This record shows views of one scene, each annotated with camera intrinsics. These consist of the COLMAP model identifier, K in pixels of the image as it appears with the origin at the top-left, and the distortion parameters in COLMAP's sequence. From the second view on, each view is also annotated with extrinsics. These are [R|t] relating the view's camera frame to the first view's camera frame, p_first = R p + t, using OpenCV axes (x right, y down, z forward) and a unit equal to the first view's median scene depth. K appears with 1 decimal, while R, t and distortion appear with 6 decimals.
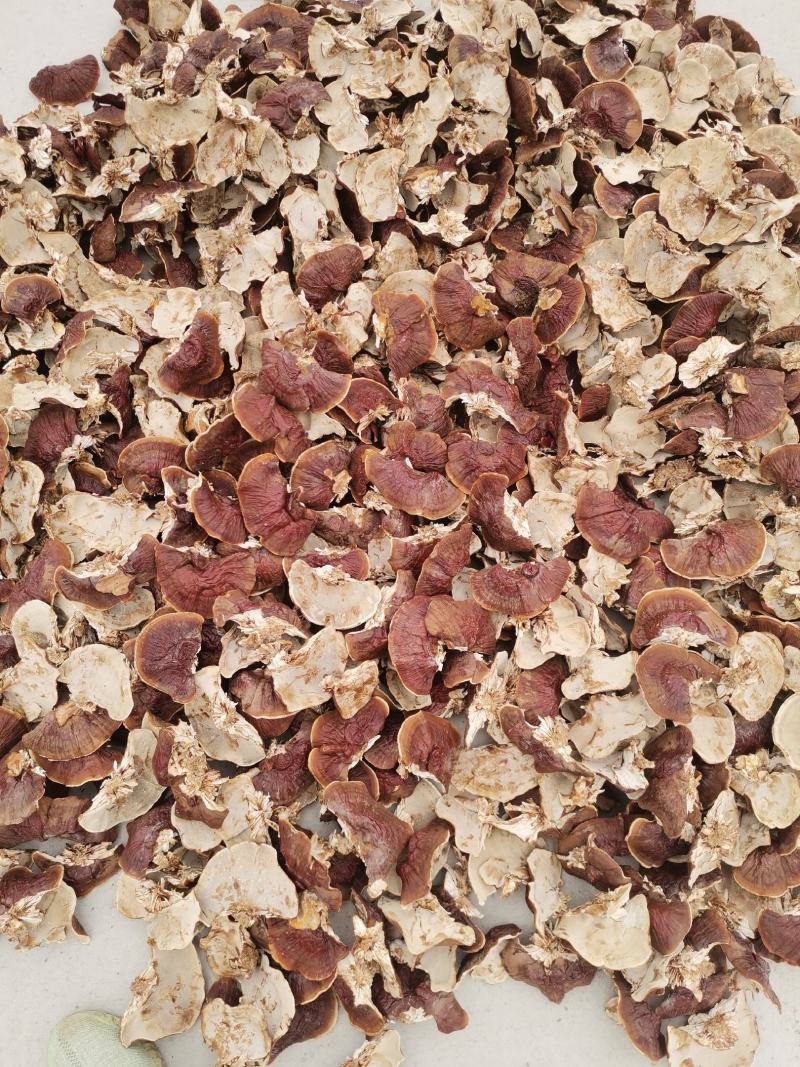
lens RADIAL K [[780.3, 0, 420.2], [0, 780.3, 557.1], [0, 0, 1]] dist [0.043331, -0.087750]
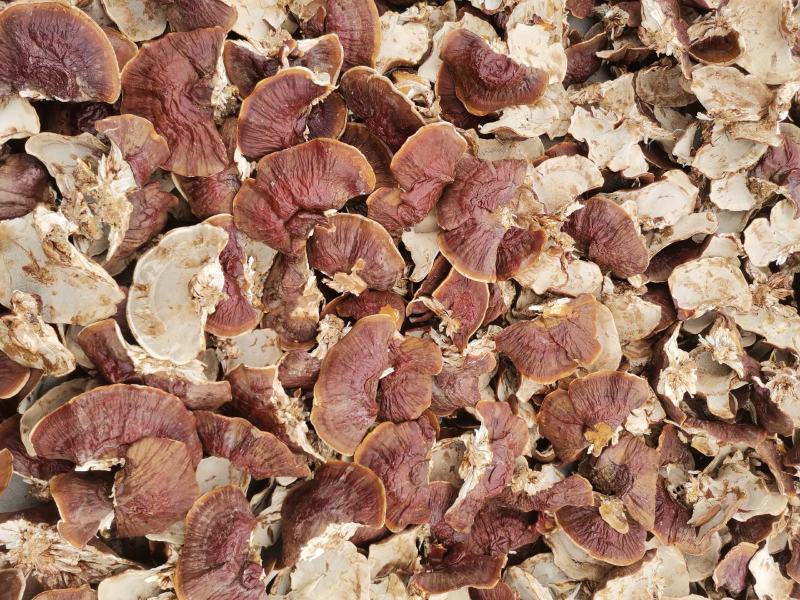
lens RADIAL K [[603.6, 0, 400.0], [0, 603.6, 300.0], [0, 0, 1]] dist [0.013735, -0.036201]
pose [[0.119837, 0.992481, -0.024915, -0.062998], [-0.985270, 0.115808, -0.125824, -0.066718], [-0.121992, 0.039626, 0.991740, 0.419766]]
